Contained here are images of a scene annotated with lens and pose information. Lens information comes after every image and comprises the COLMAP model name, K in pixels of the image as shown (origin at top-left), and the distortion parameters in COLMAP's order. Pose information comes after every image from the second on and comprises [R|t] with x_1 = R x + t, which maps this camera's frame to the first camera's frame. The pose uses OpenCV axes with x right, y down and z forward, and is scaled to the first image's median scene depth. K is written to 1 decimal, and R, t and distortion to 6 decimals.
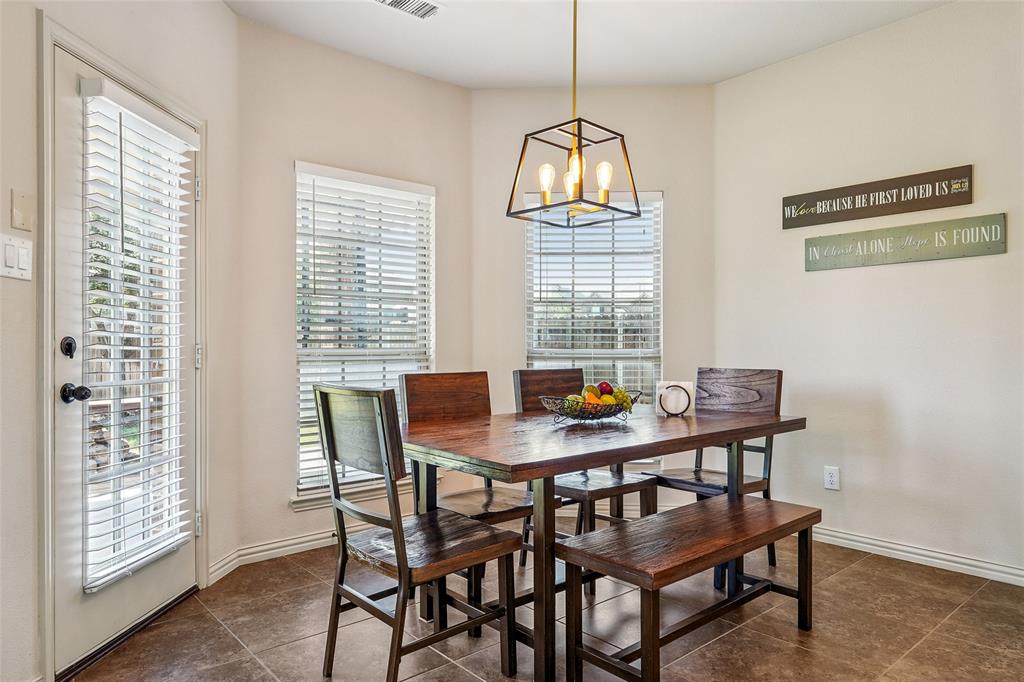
lens RADIAL K [[652.5, 0, 511.1], [0, 652.5, 342.5], [0, 0, 1]] dist [-0.001823, 0.000692]
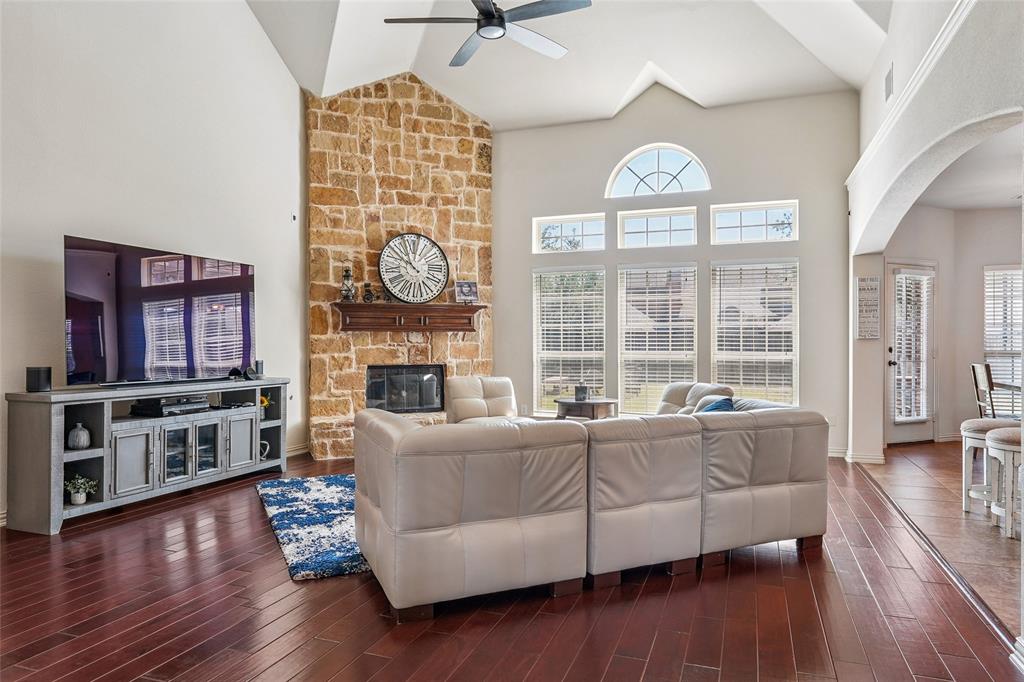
lens RADIAL K [[652.5, 0, 516.3], [0, 652.5, 338.3], [0, 0, 1]] dist [-0.001823, 0.000692]
pose [[0.478661, -0.005054, -0.877985, 0.977245], [-0.004841, 0.999953, -0.008395, -0.010600], [0.877986, 0.008268, 0.478614, -1.666341]]
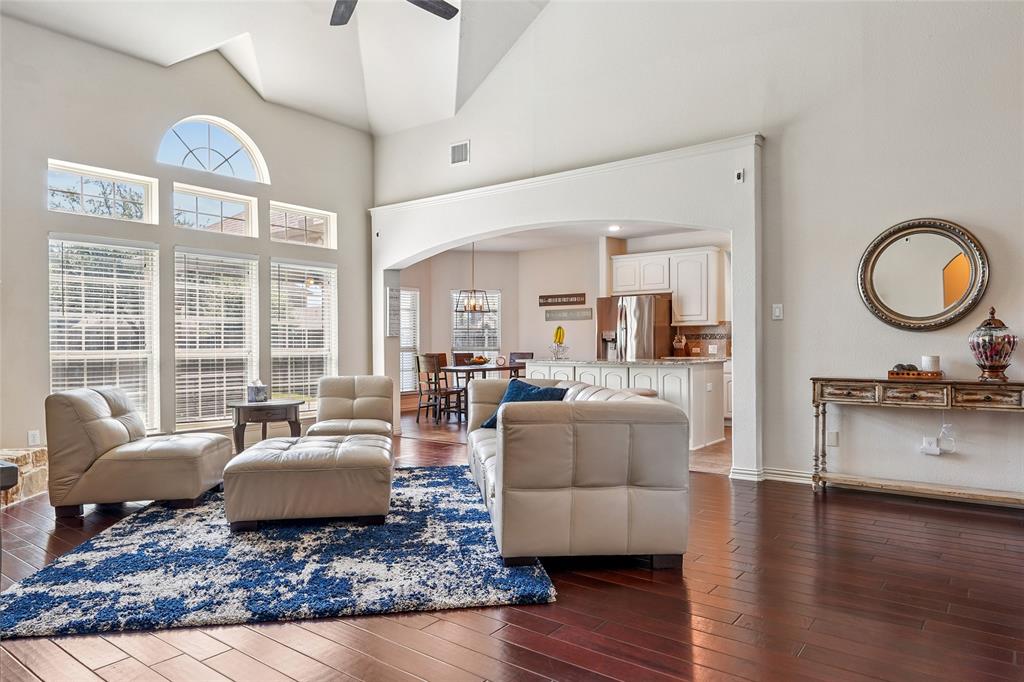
lens RADIAL K [[652.5, 0, 519.3], [0, 652.5, 346.2], [0, 0, 1]] dist [-0.001823, 0.000692]
pose [[0.978868, 0.000077, 0.204491, -0.357232], [-0.000978, 0.999990, 0.004305, -0.004411], [-0.204489, -0.004414, 0.978859, -2.395501]]
